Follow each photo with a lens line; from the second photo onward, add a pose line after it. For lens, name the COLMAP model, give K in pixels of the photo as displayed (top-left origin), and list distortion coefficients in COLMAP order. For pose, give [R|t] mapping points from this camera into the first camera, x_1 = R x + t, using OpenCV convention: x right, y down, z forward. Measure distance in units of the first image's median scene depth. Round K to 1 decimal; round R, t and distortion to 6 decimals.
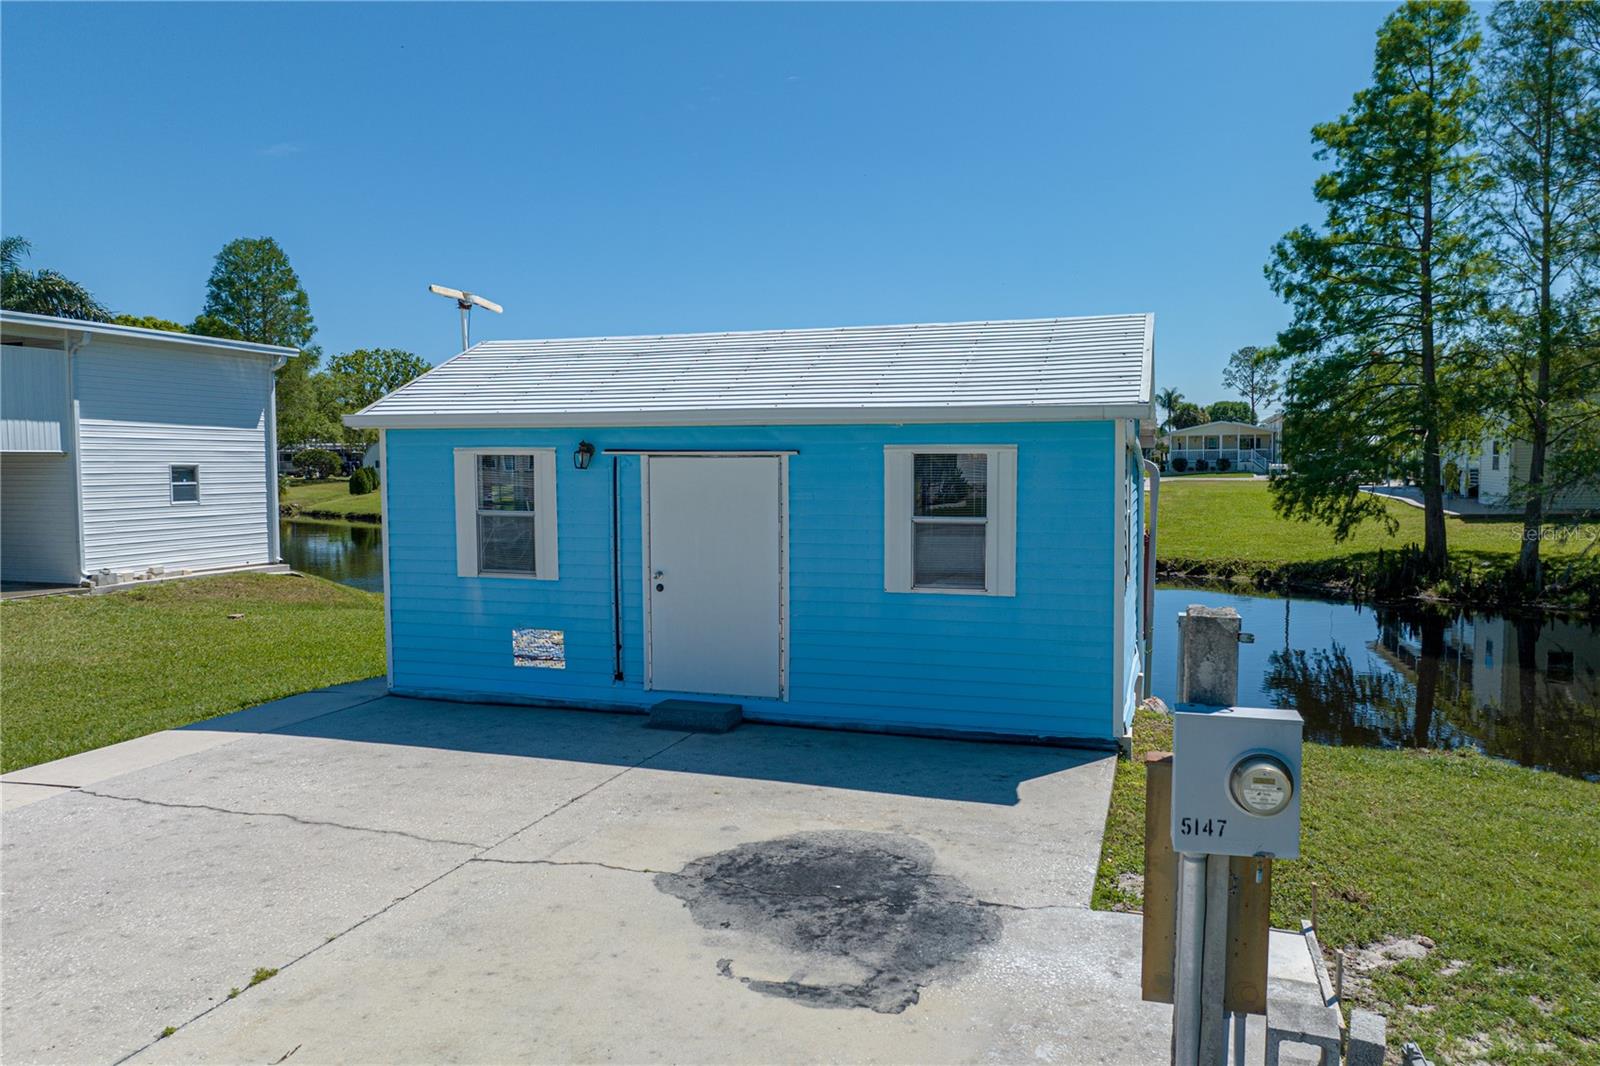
lens RADIAL K [[1135.8, 0, 798.5], [0, 1135.8, 536.5], [0, 0, 1]] dist [-0.027956, 0.008428]
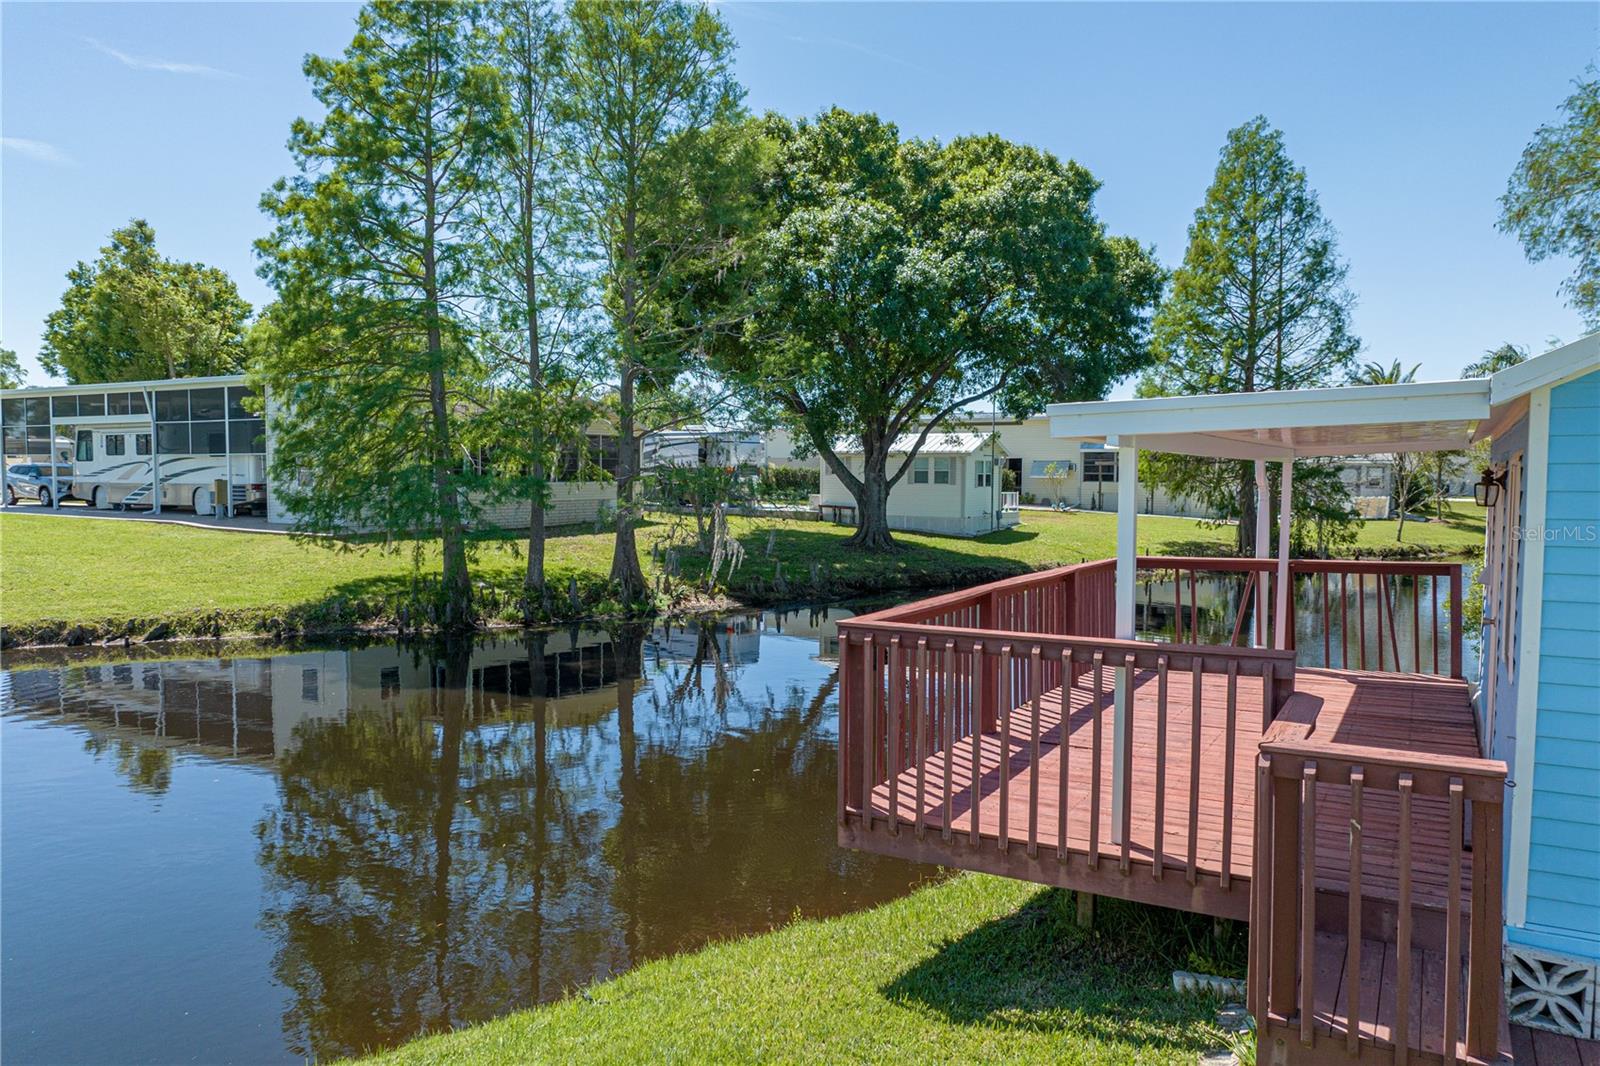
lens RADIAL K [[1127.5, 0, 800.0], [0, 1127.5, 533.0], [0, 0, 1]] dist [-0.024796, 0.008578]
pose [[0.213589, -0.041266, 0.976052, -0.785858], [0.061797, 0.997677, 0.028657, -0.089055], [-0.974967, 0.054196, 0.215643, 1.572966]]
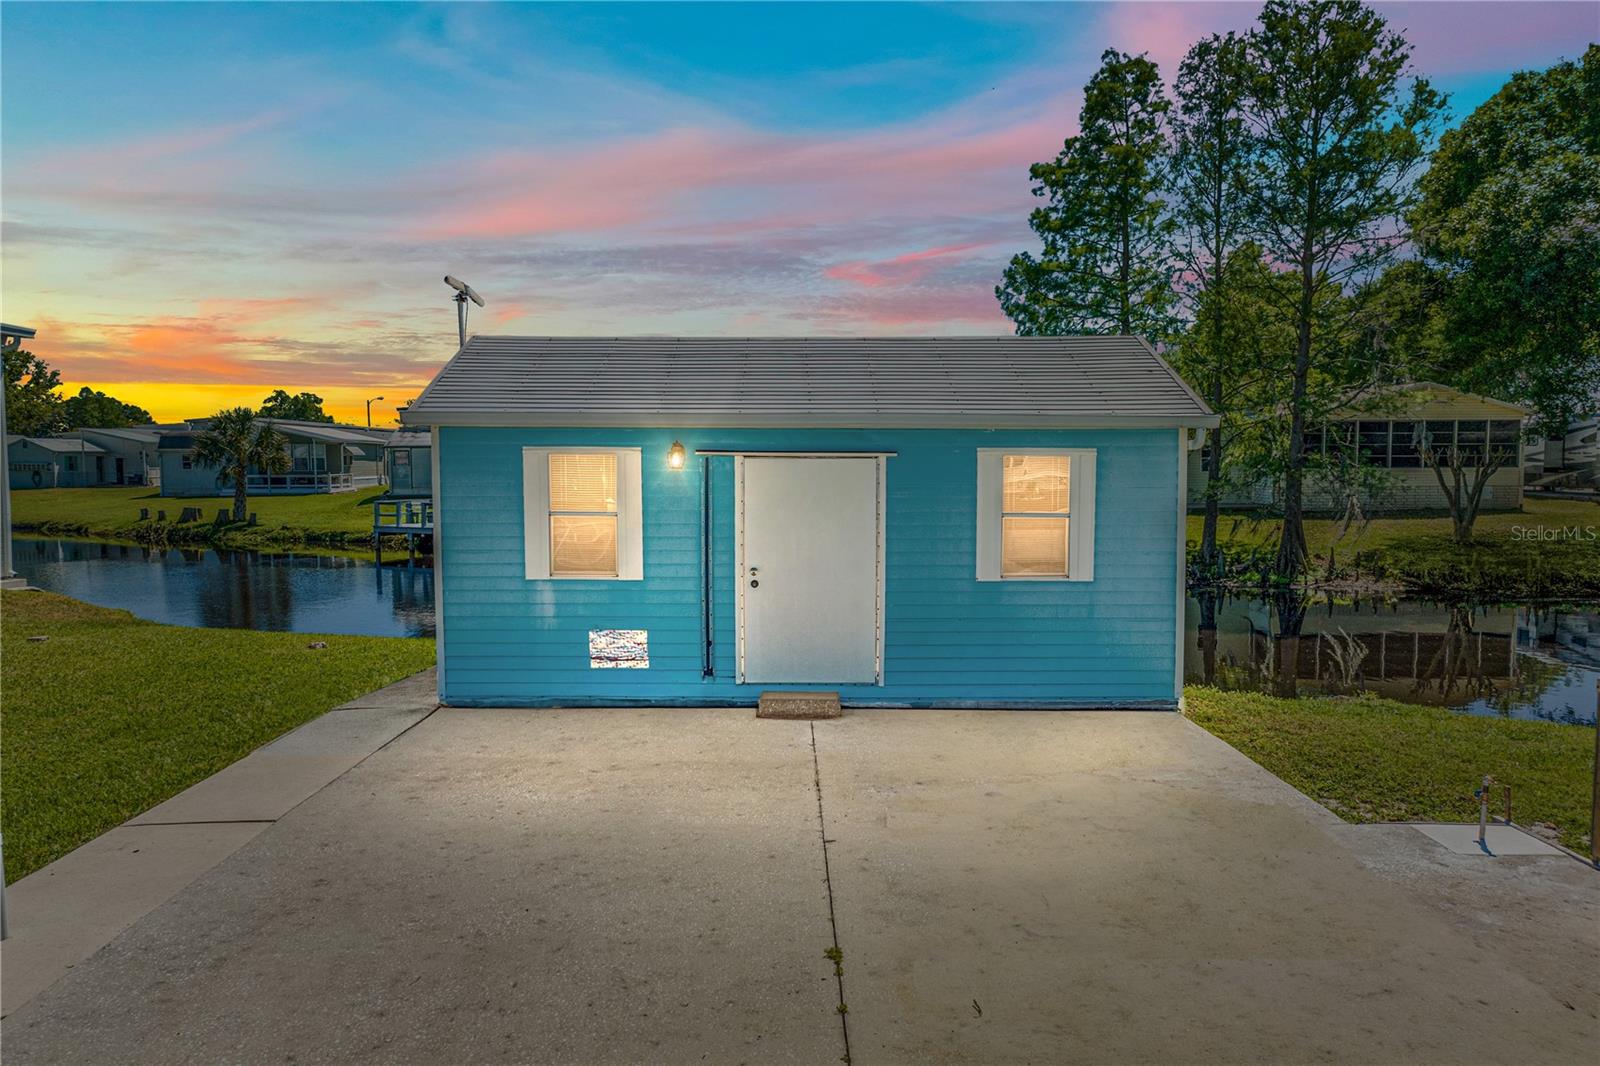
lens RADIAL K [[1136.6, 0, 794.9], [0, 1136.6, 514.4], [0, 0, 1]] dist [0.004009, -0.047961]
pose [[0.950901, -0.011000, 0.309300, -0.380314], [0.017084, 0.999710, -0.016969, 0.000005], [-0.309024, 0.021420, 0.950813, 0.000861]]
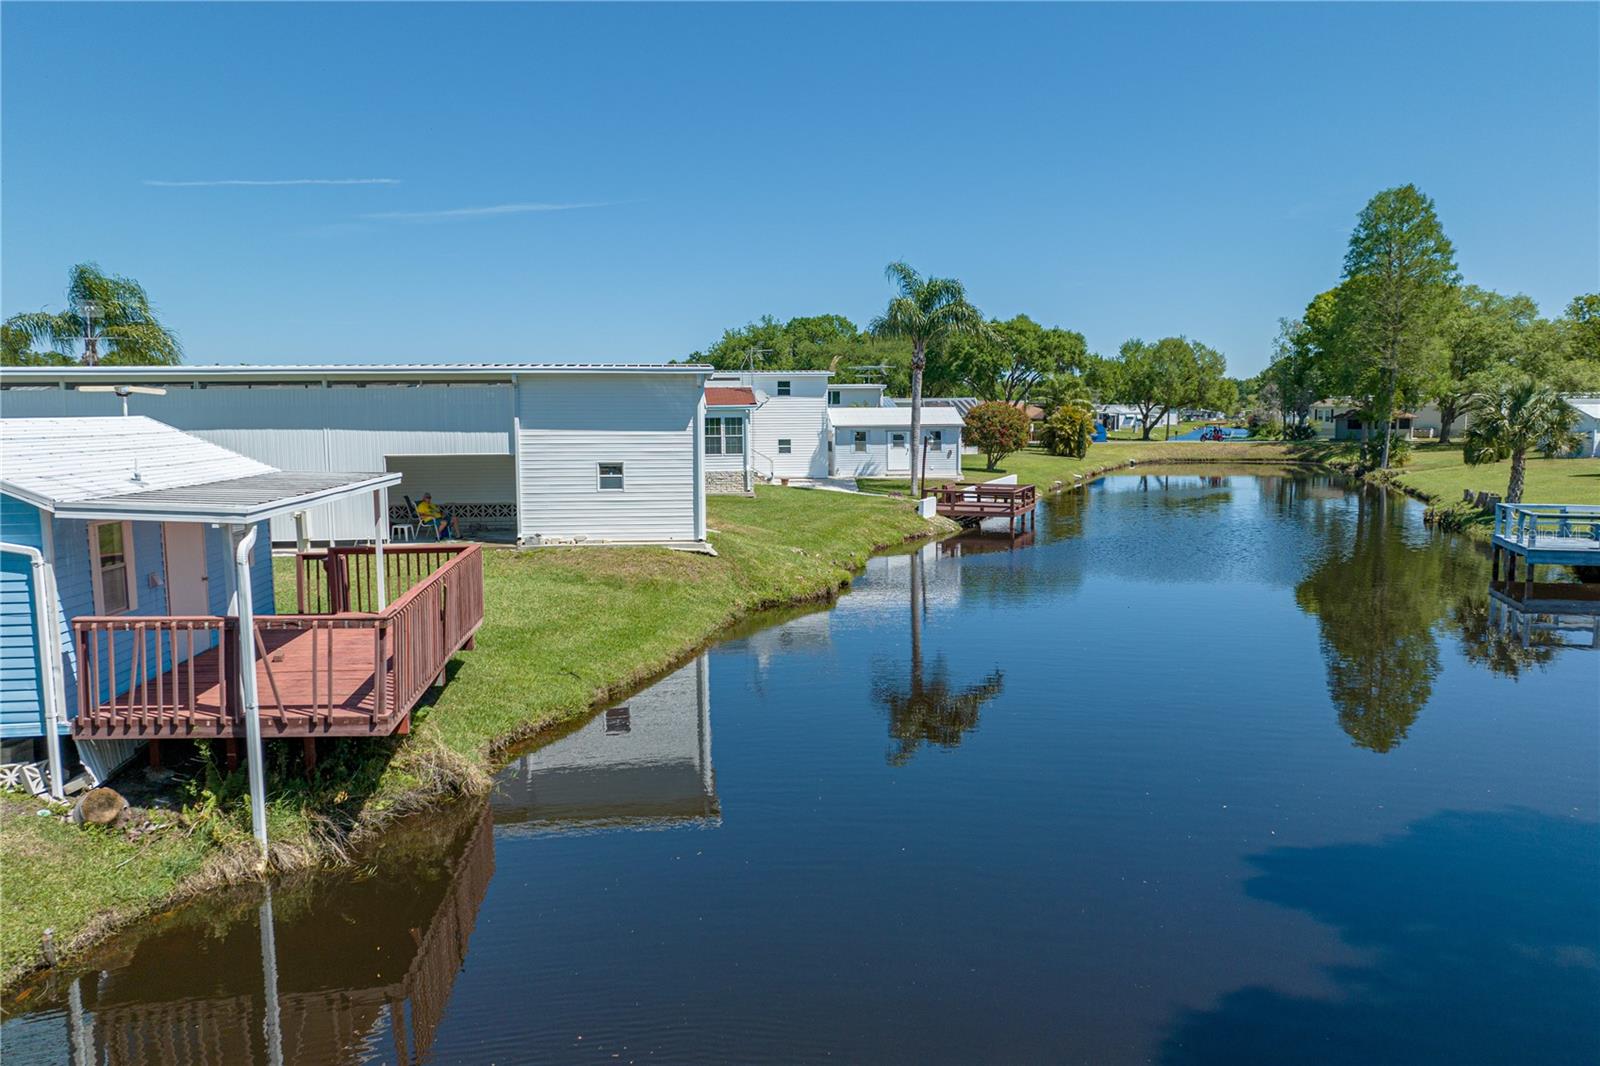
lens RADIAL K [[1135.8, 0, 798.5], [0, 1135.8, 536.5], [0, 0, 1]] dist [-0.027956, 0.008428]
pose [[0.418757, 0.103340, -0.902199, 1.709986], [-0.059139, 0.994498, 0.086463, -0.231955], [0.906170, 0.017148, 0.422565, 1.389373]]
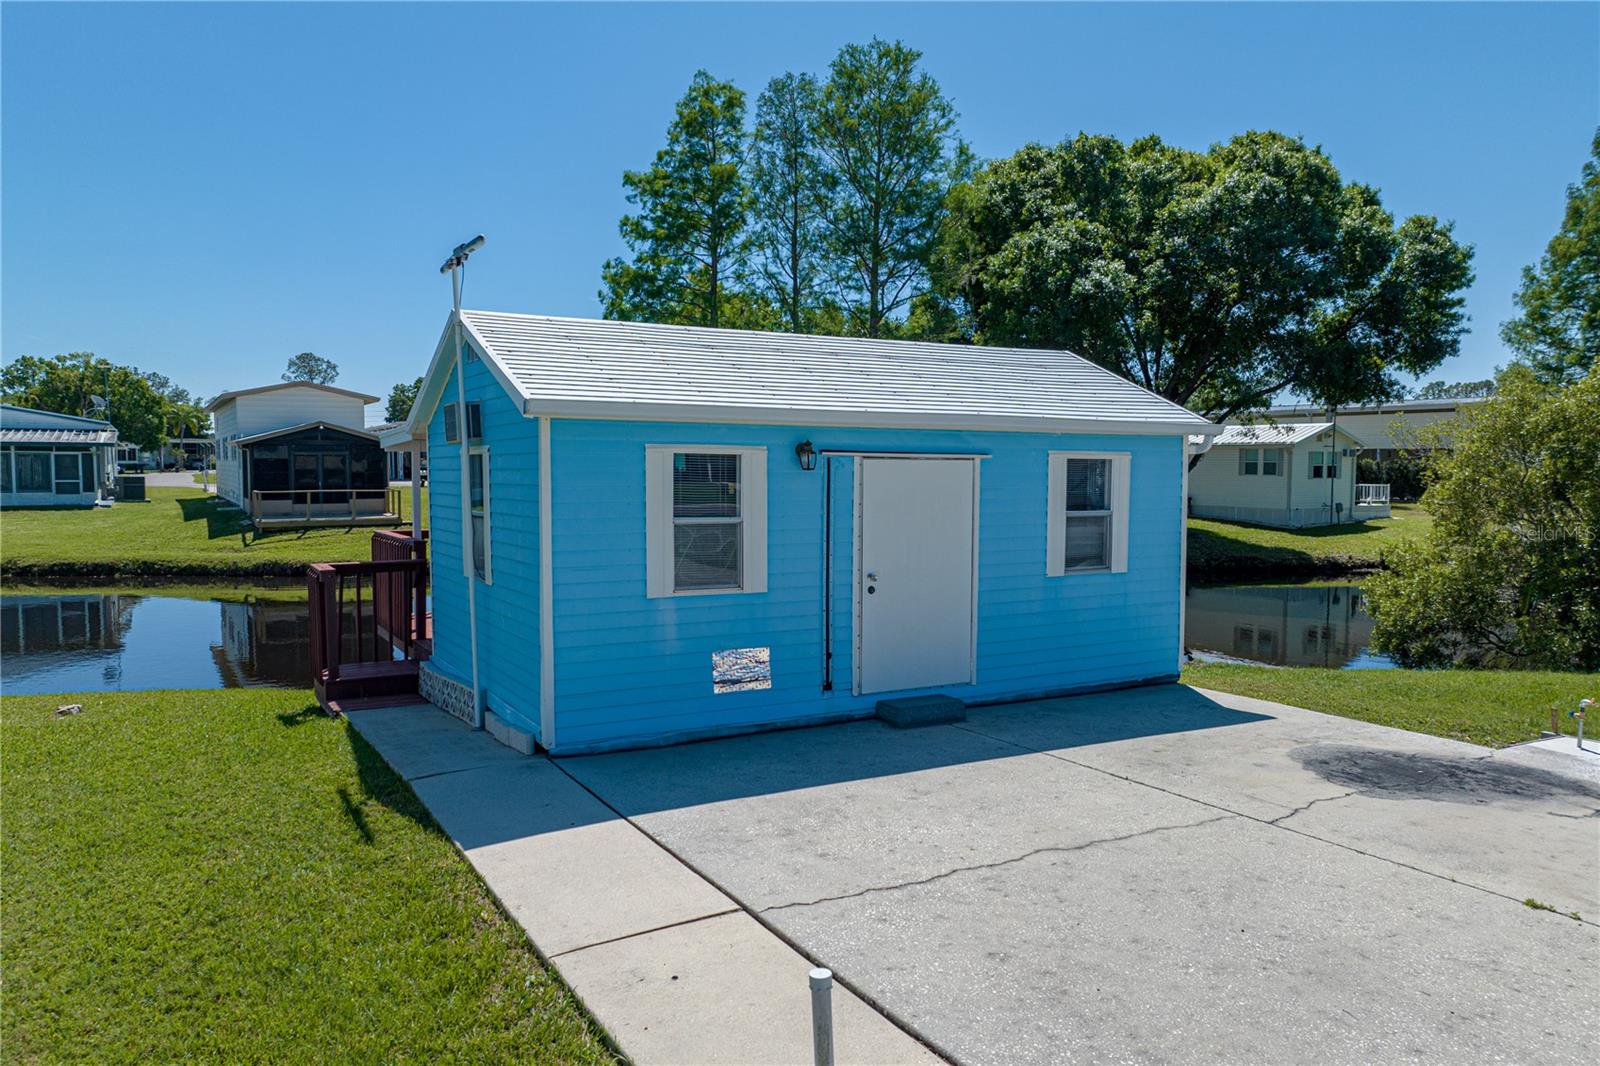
lens RADIAL K [[1127.5, 0, 800.0], [0, 1127.5, 533.0], [0, 0, 1]] dist [-0.024796, 0.008578]
pose [[0.675981, -0.036142, 0.736032, -0.829435], [0.042857, 0.999034, 0.009696, -0.015808], [-0.735672, 0.024990, 0.676877, 0.352162]]
